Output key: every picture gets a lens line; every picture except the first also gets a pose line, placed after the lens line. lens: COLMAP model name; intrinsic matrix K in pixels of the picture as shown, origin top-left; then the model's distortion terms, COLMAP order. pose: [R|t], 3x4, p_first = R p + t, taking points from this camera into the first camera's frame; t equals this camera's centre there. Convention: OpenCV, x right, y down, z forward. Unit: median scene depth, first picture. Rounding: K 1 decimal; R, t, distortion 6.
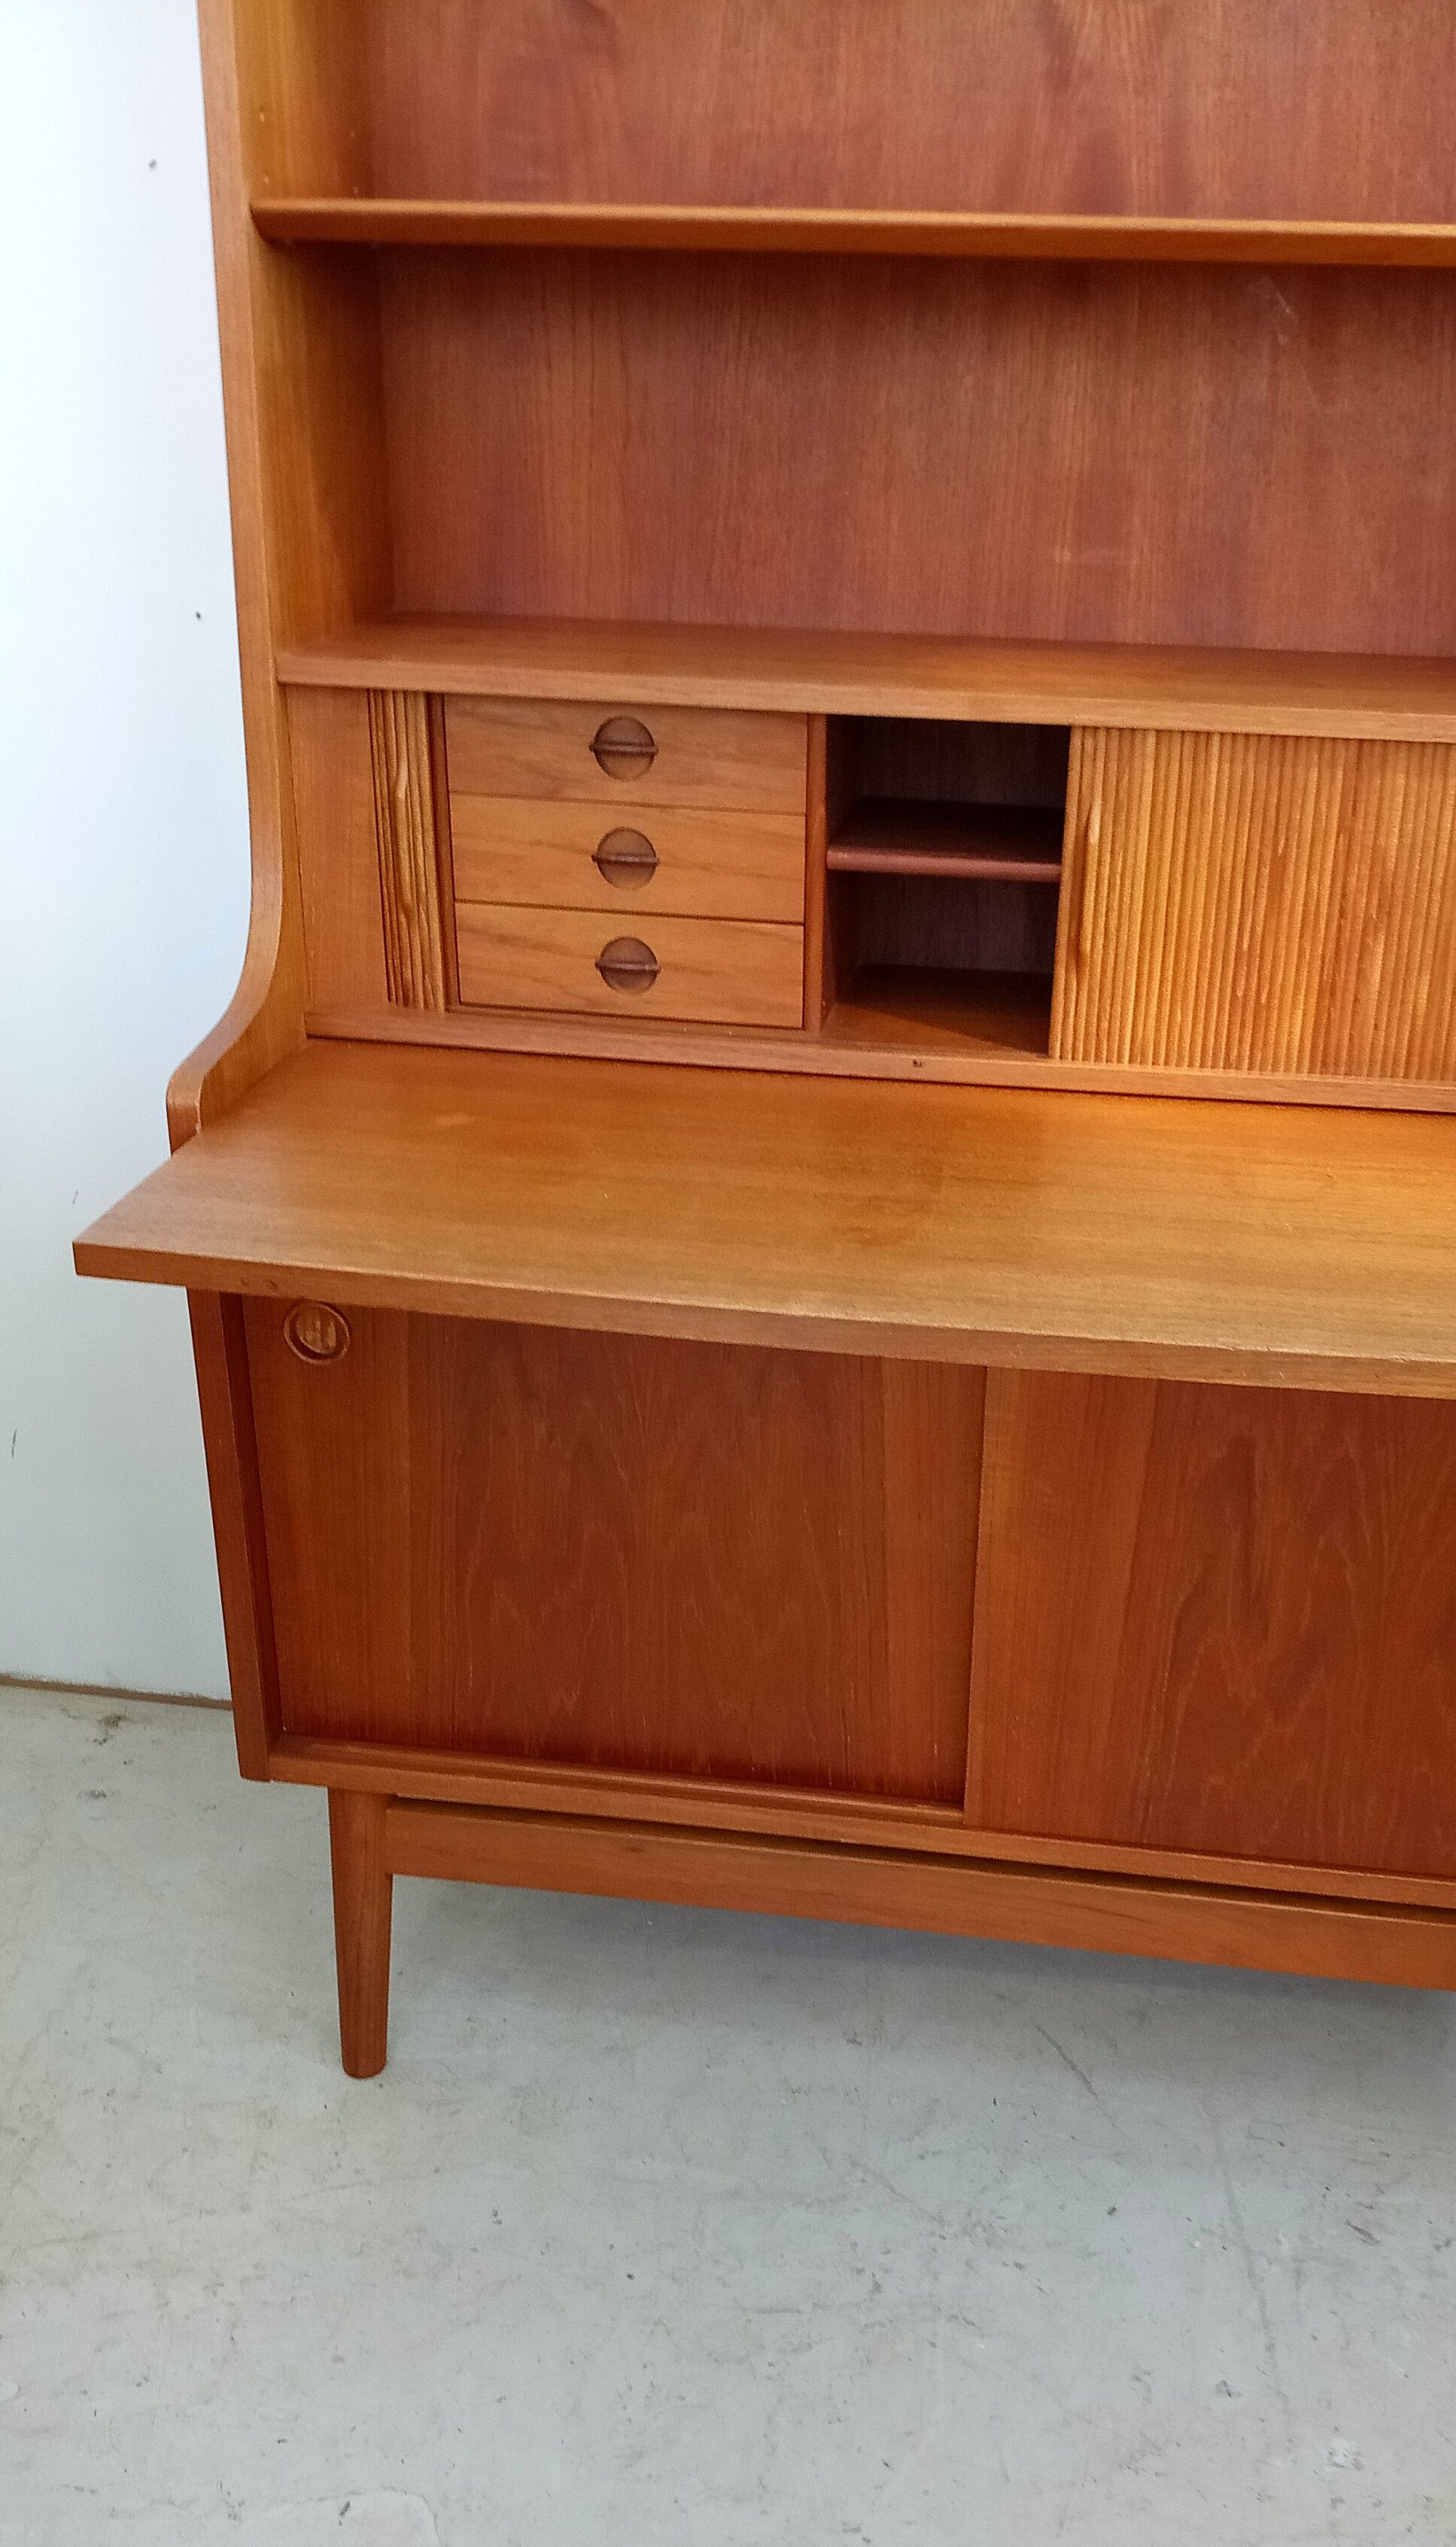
lens RADIAL K [[2337.0, 0, 850.0], [0, 2337.0, 1443.0], [0, 0, 1]] dist [-0.007857, 0.000000]
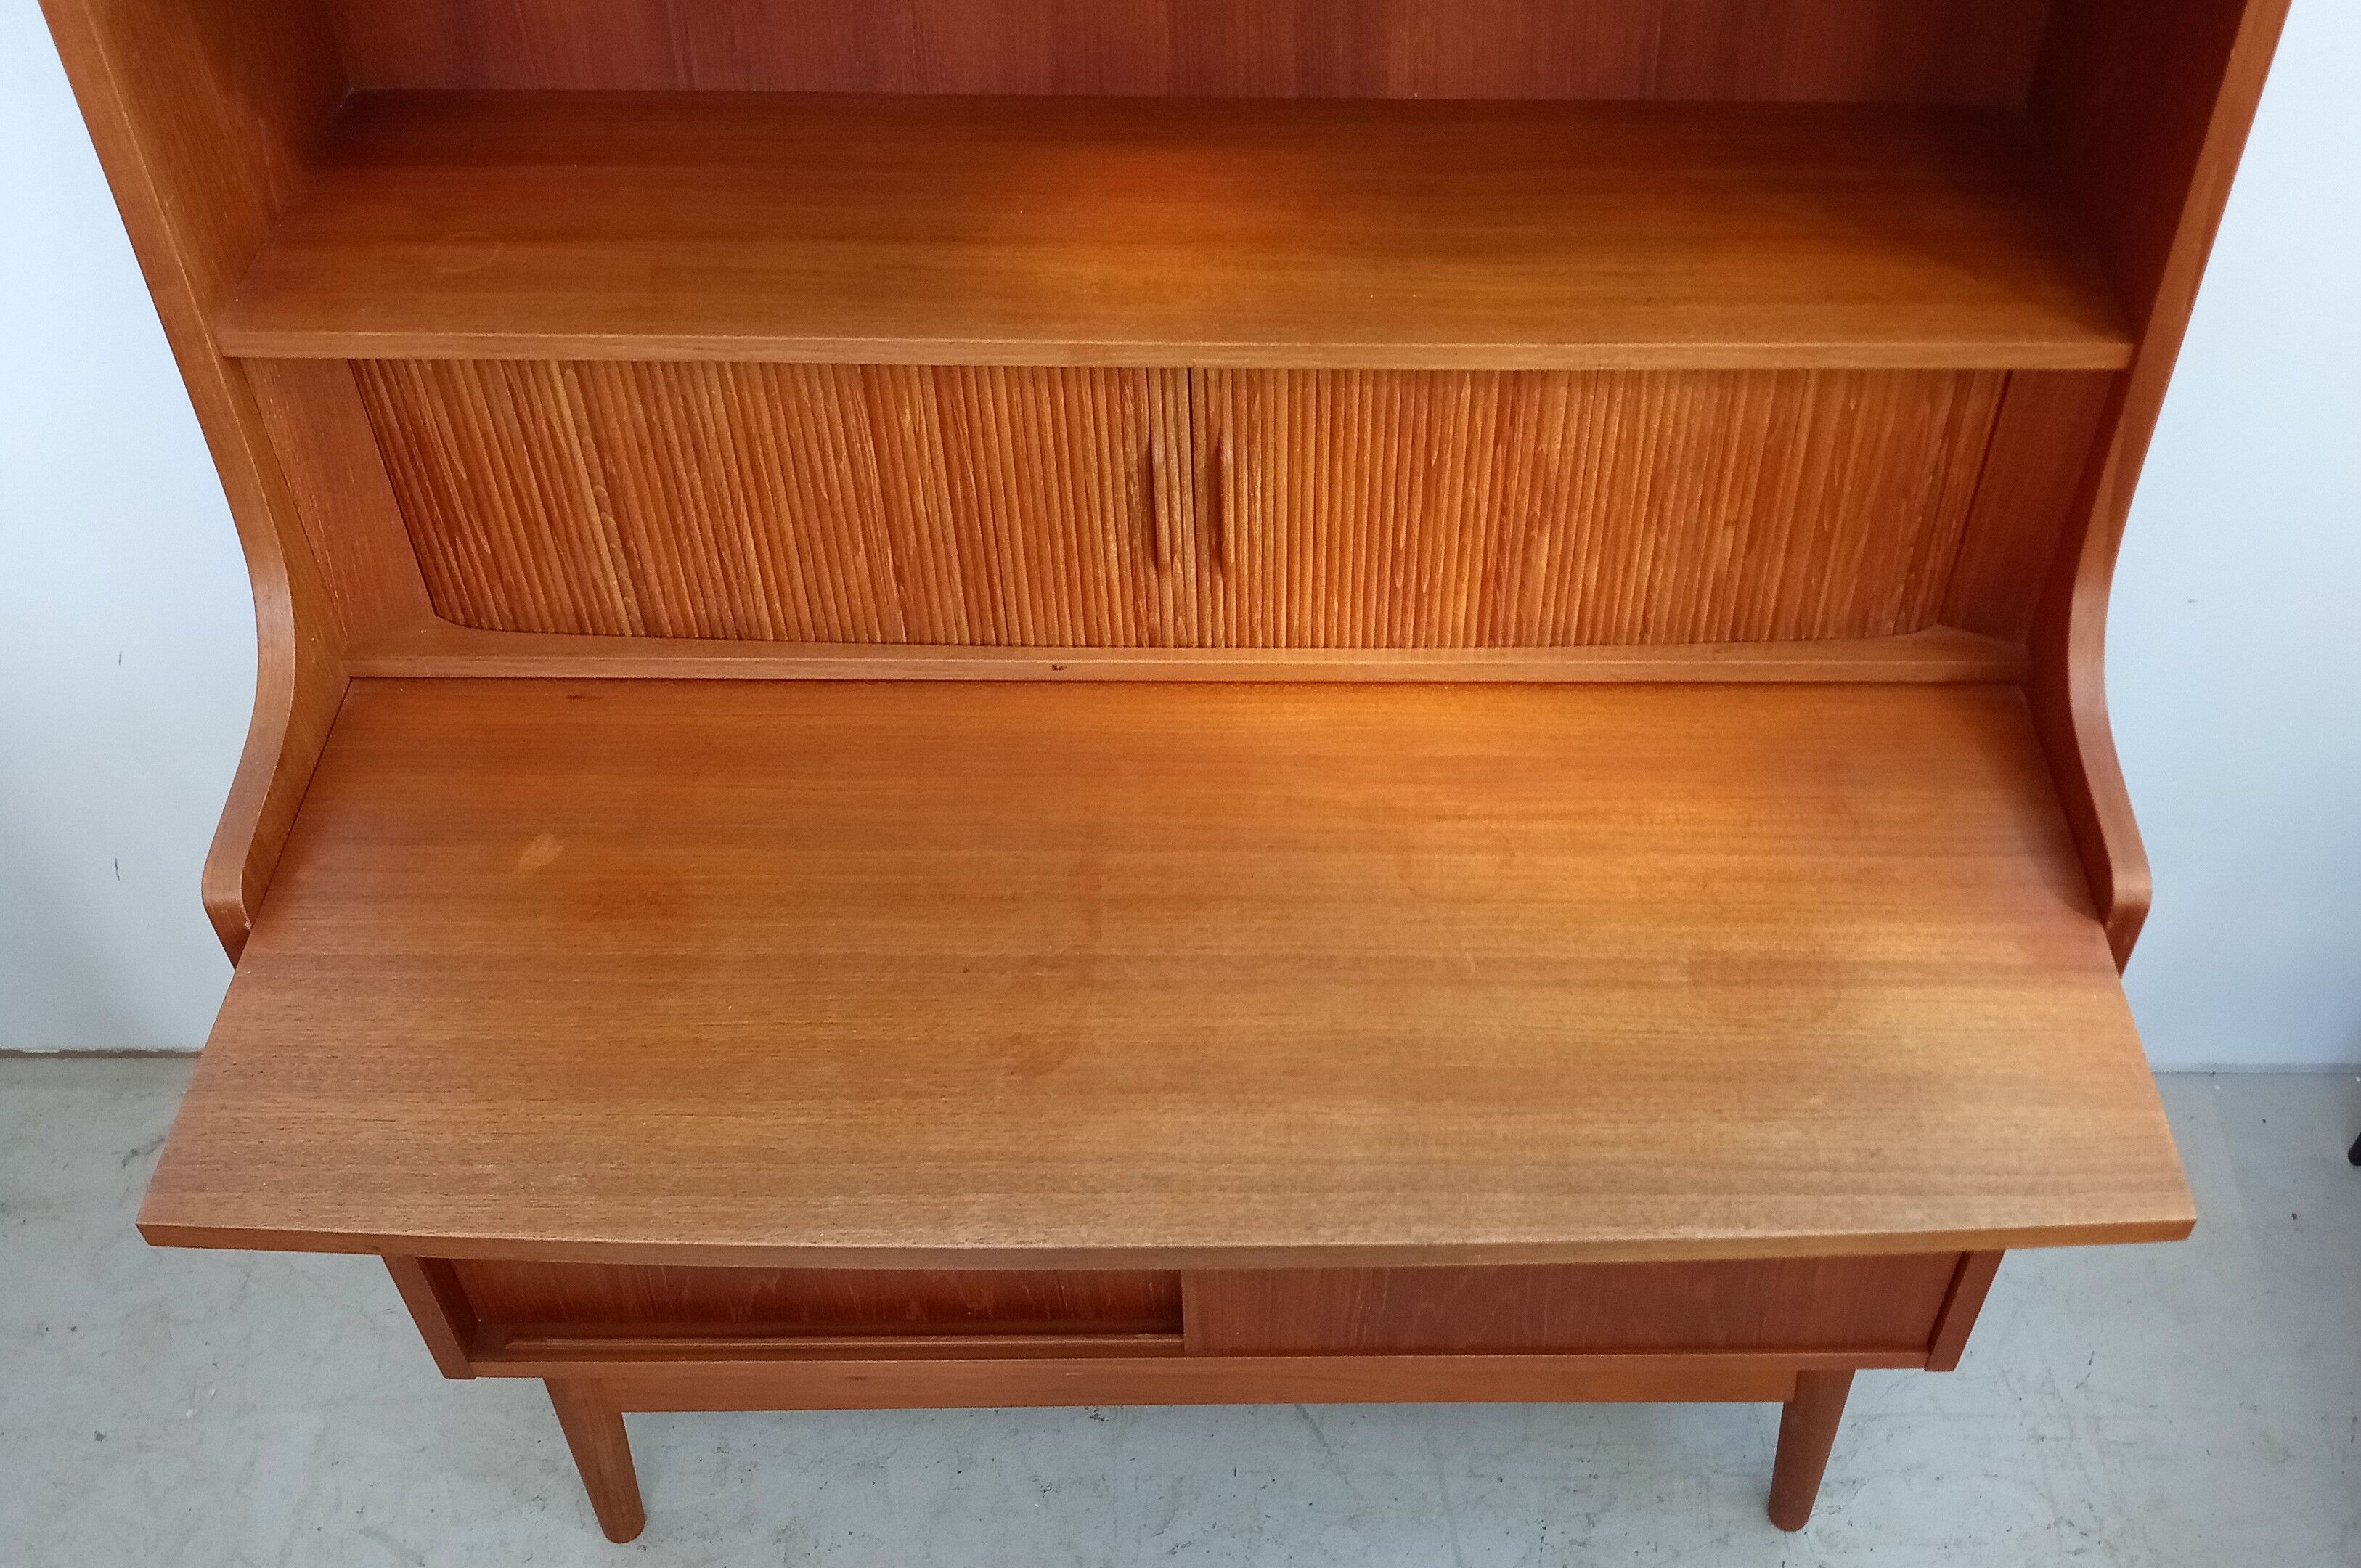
lens RADIAL K [[2196.7, 0, 1324.0], [0, 2196.7, 758.1], [0, 0, 1]] dist [0.033170, 0.000000]
pose [[0.988039, -0.113351, 0.104549, 0.038533], [0.074107, 0.943596, 0.322698, -0.398466], [-0.135230, -0.311090, 0.940710, 0.165950]]
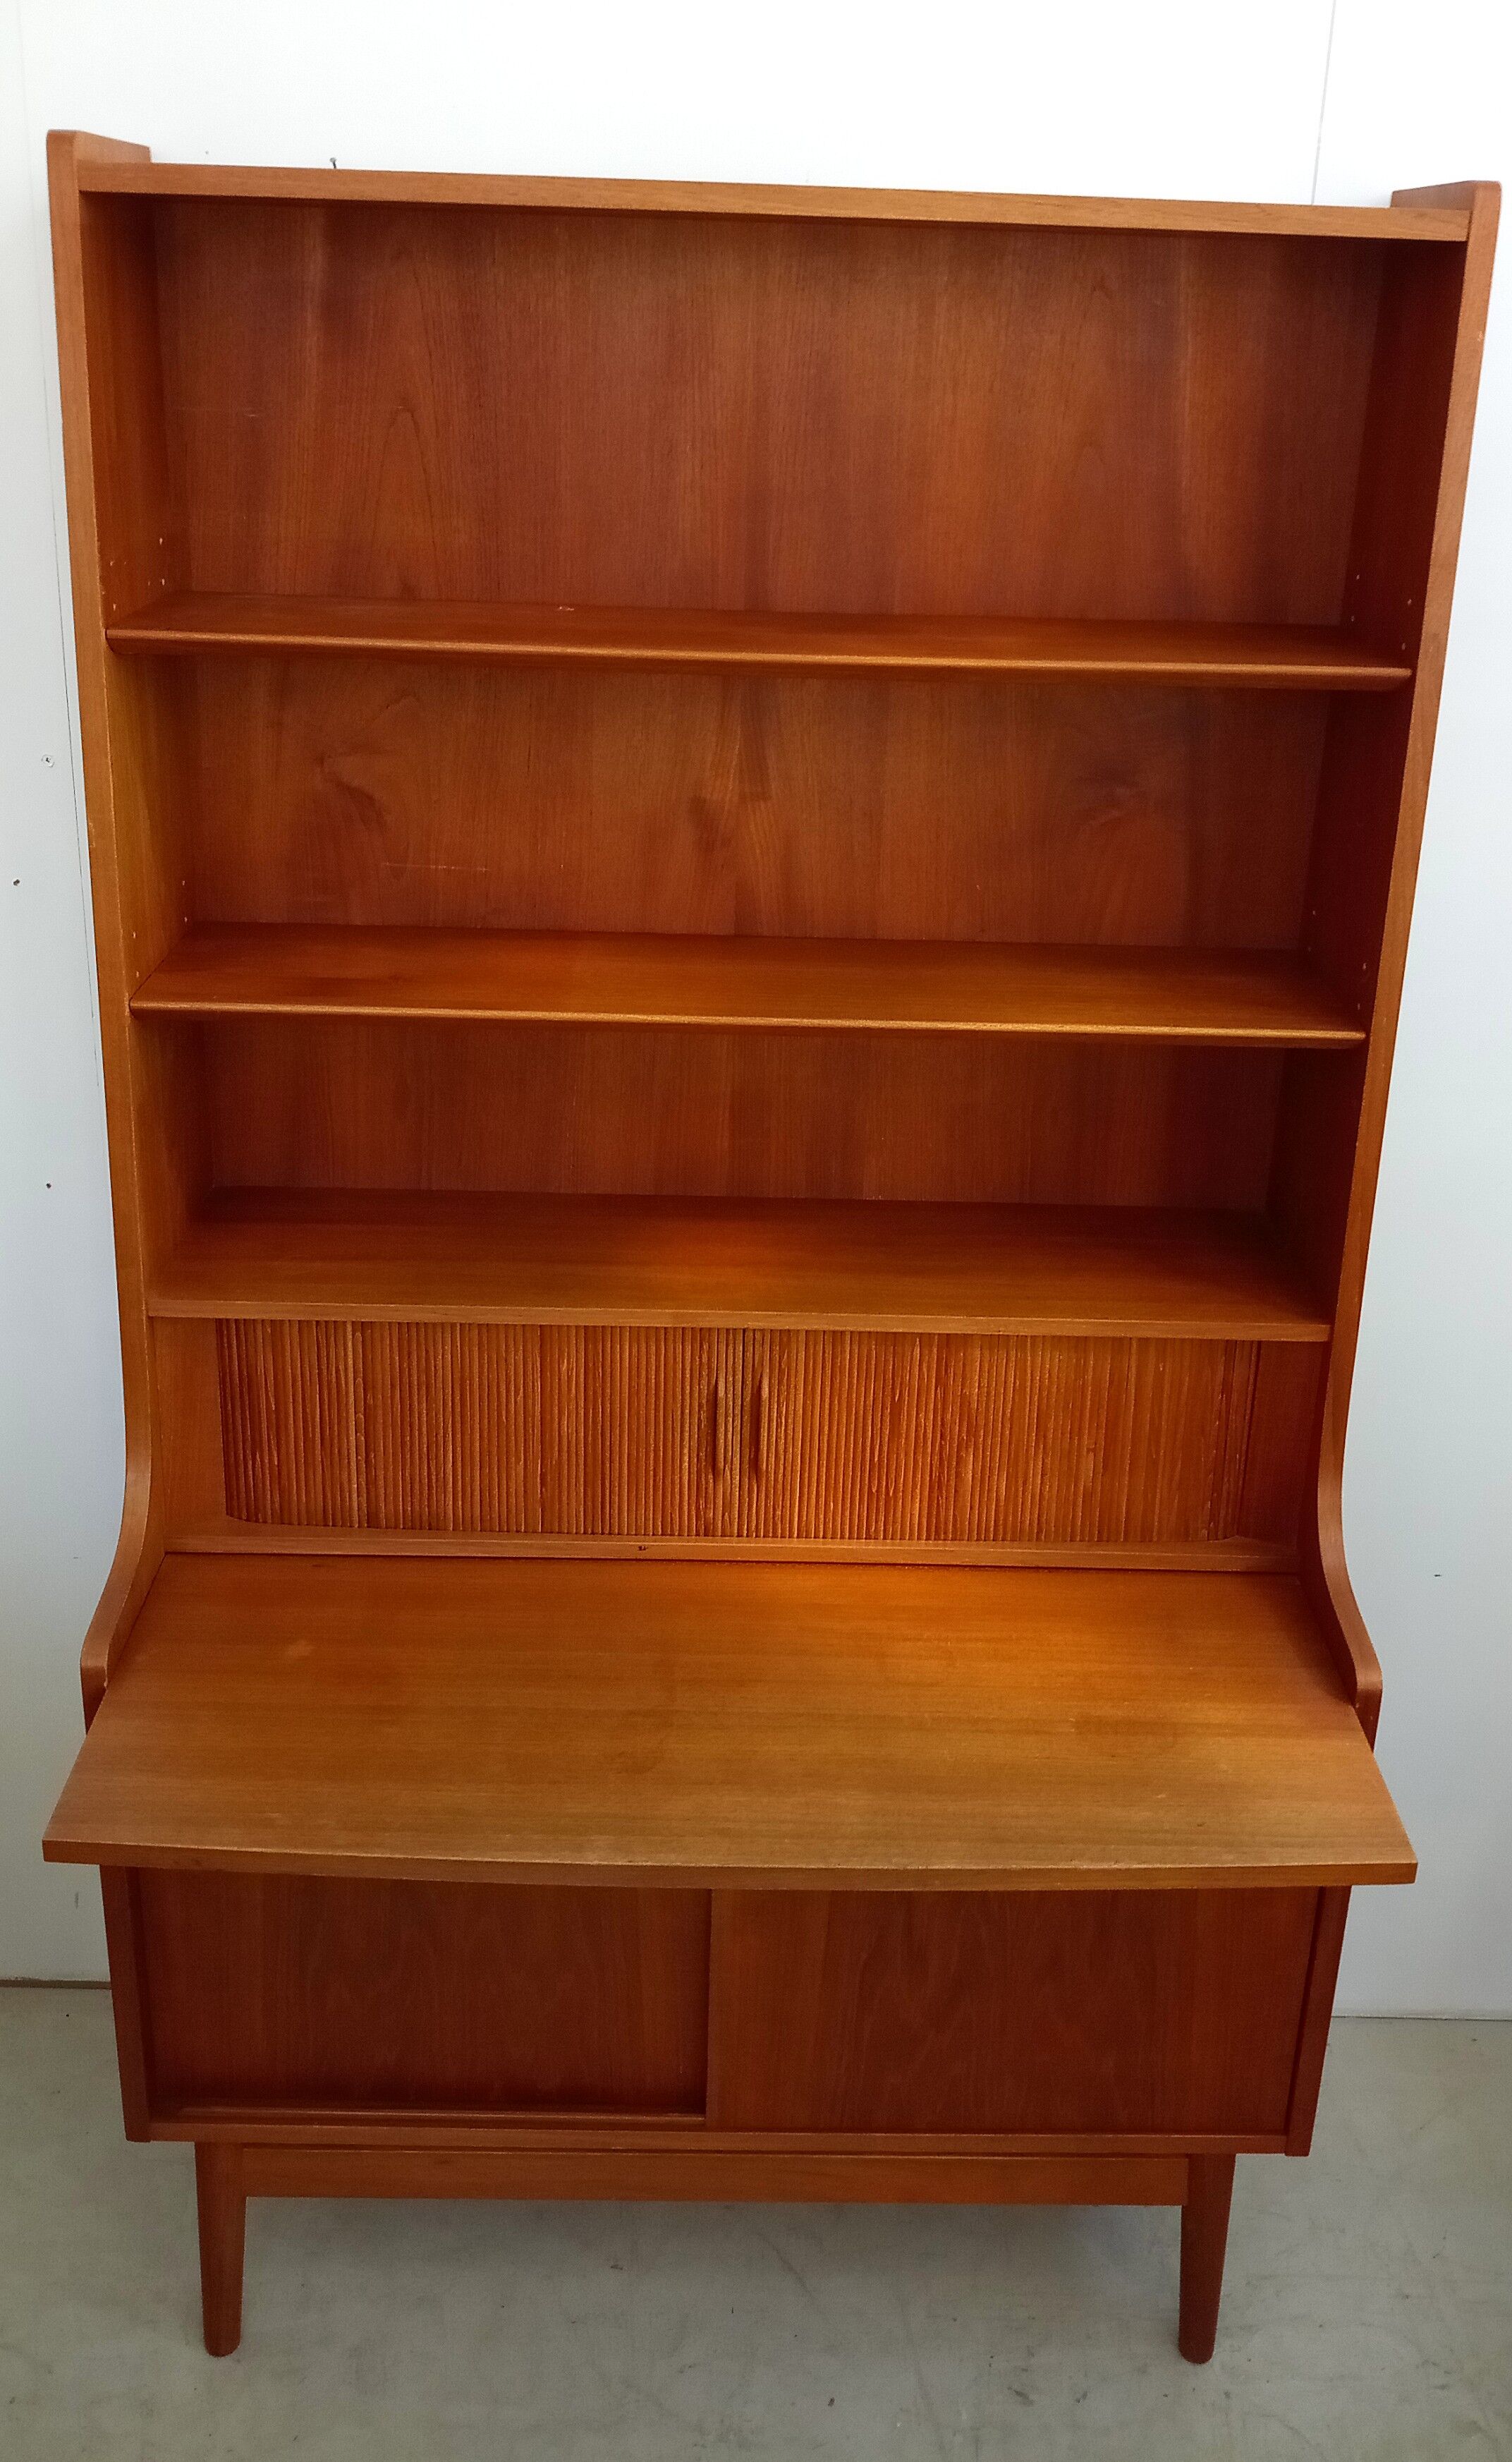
lens RADIAL K [[2117.0, 0, 786.5], [0, 2117.0, 1149.4], [0, 0, 1]] dist [0.040780, -0.062933]
pose [[0.987185, -0.047872, 0.152230, -0.063373], [0.060928, 0.994745, -0.082286, -0.286022], [-0.147490, 0.090507, 0.984914, -0.237730]]
